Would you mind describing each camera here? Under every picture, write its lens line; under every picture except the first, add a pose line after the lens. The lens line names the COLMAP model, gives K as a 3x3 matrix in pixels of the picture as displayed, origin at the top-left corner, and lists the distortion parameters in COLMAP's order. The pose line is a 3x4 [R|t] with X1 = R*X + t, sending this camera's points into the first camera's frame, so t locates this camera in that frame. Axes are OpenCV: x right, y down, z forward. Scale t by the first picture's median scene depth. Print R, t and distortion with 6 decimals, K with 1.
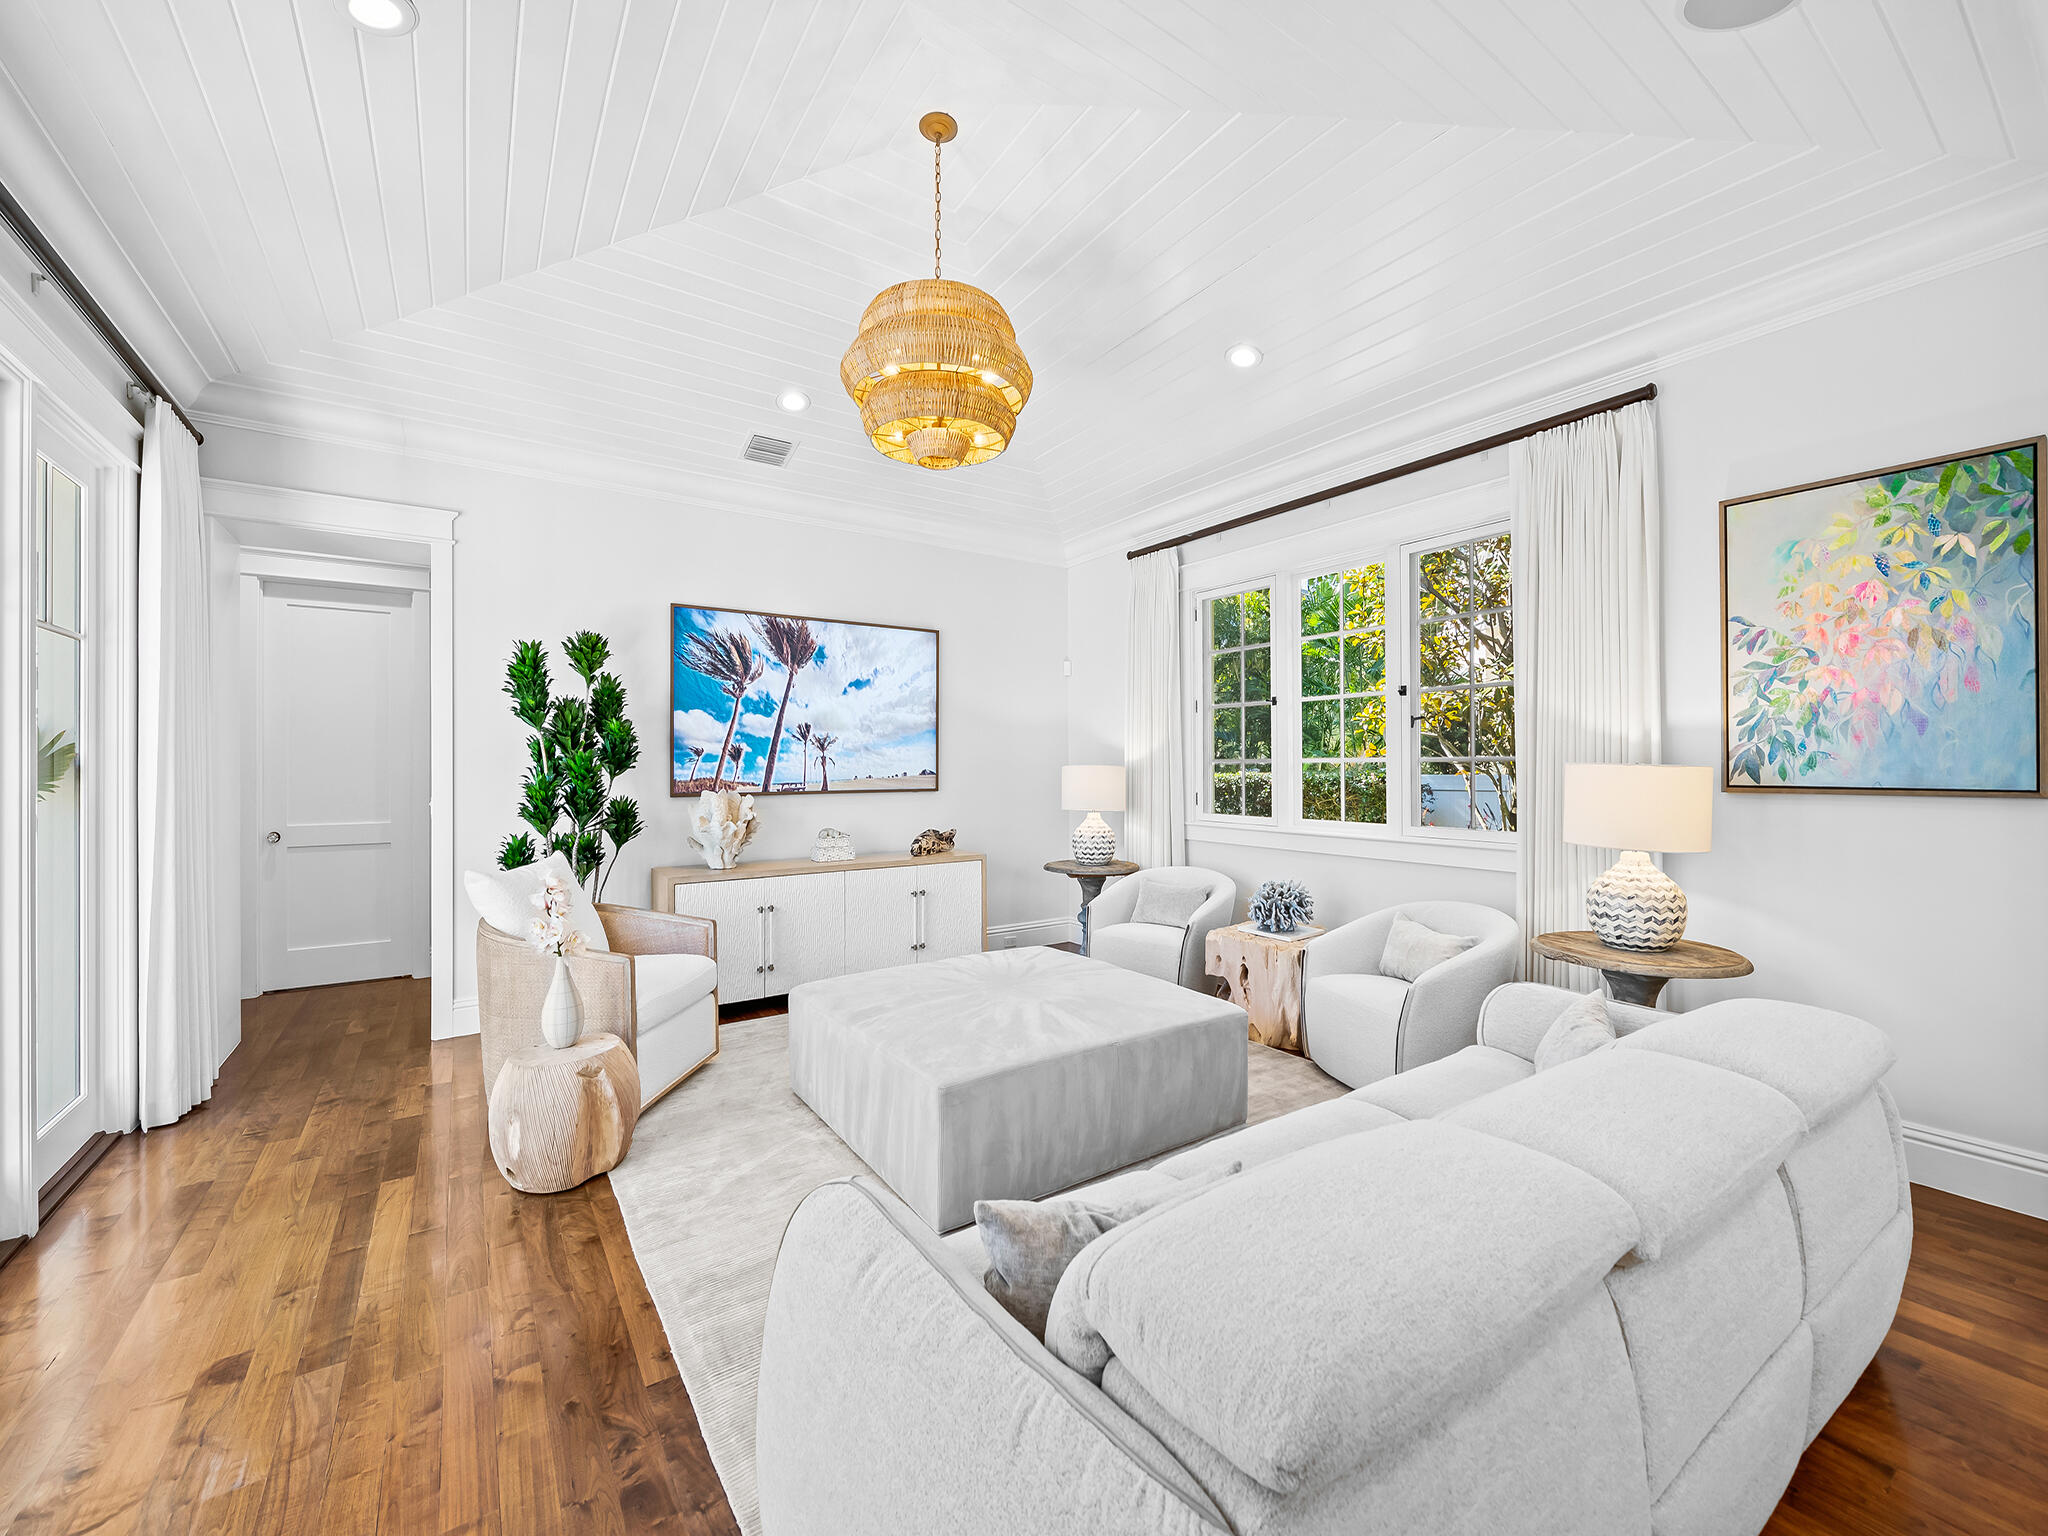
lens RADIAL K [[830.5, 0, 1024.0], [0, 830.5, 768.0], [0, 0, 1]] dist [-0.002160, -0.000258]
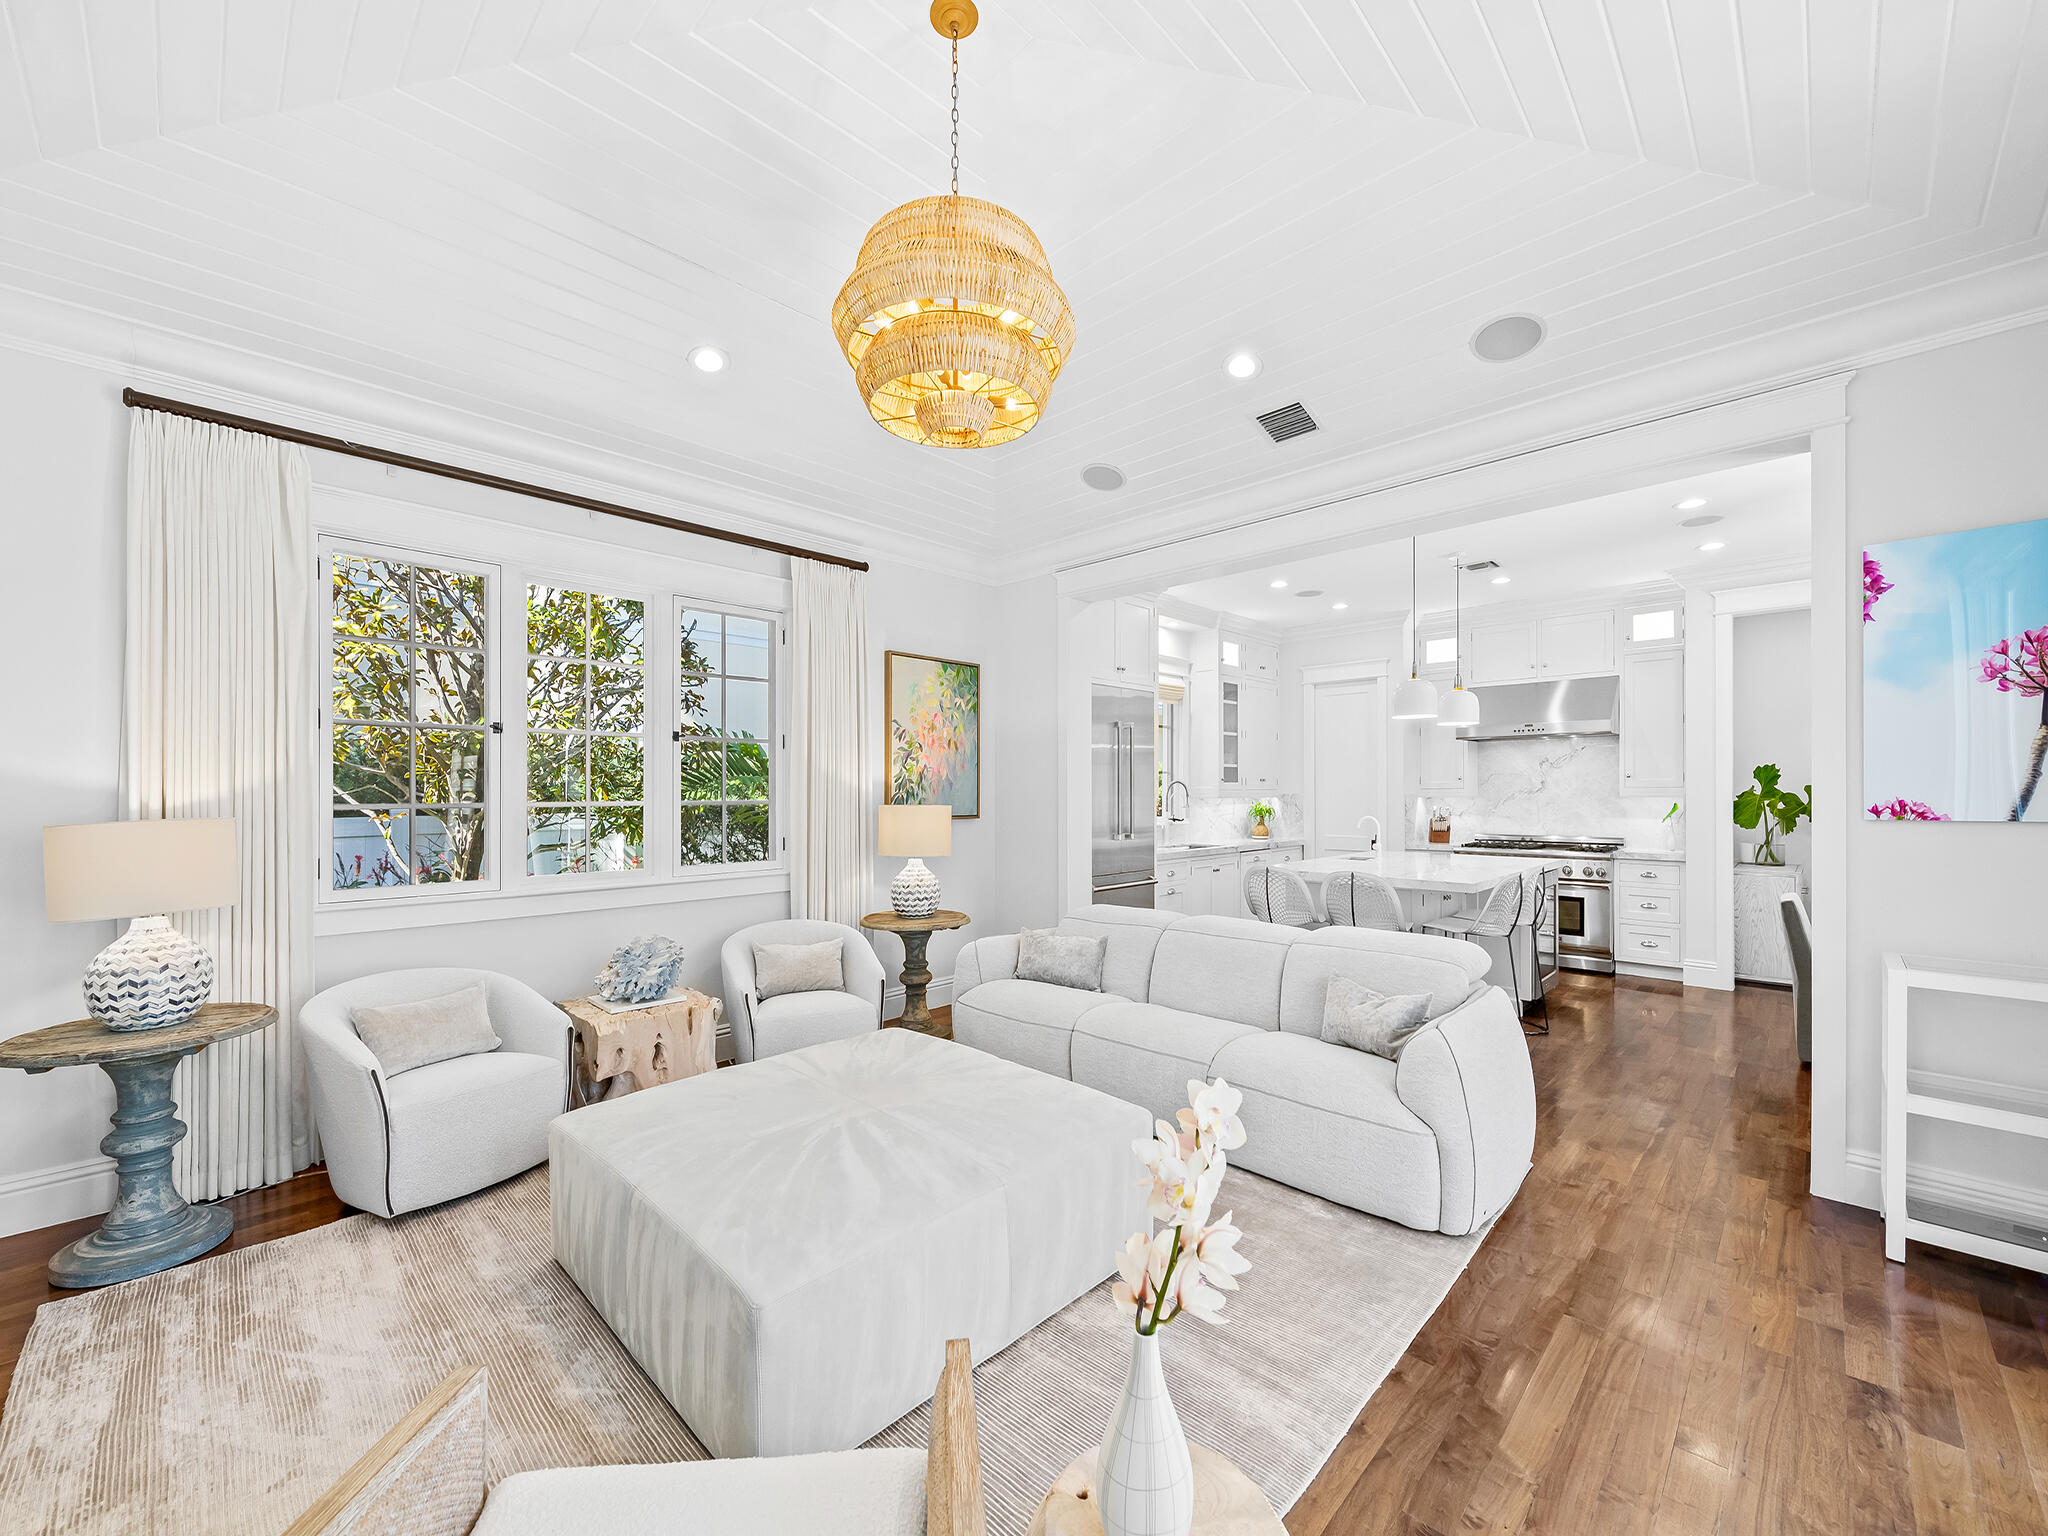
lens RADIAL K [[825.3, 0, 1033.0], [0, 825.3, 792.8], [0, 0, 1]] dist [-0.000773, -0.000108]
pose [[-0.203687, 0.003253, 0.979031, -0.912328], [0.006407, 0.999977, -0.001990, -0.025441], [-0.979015, 0.005867, -0.203703, 1.106206]]
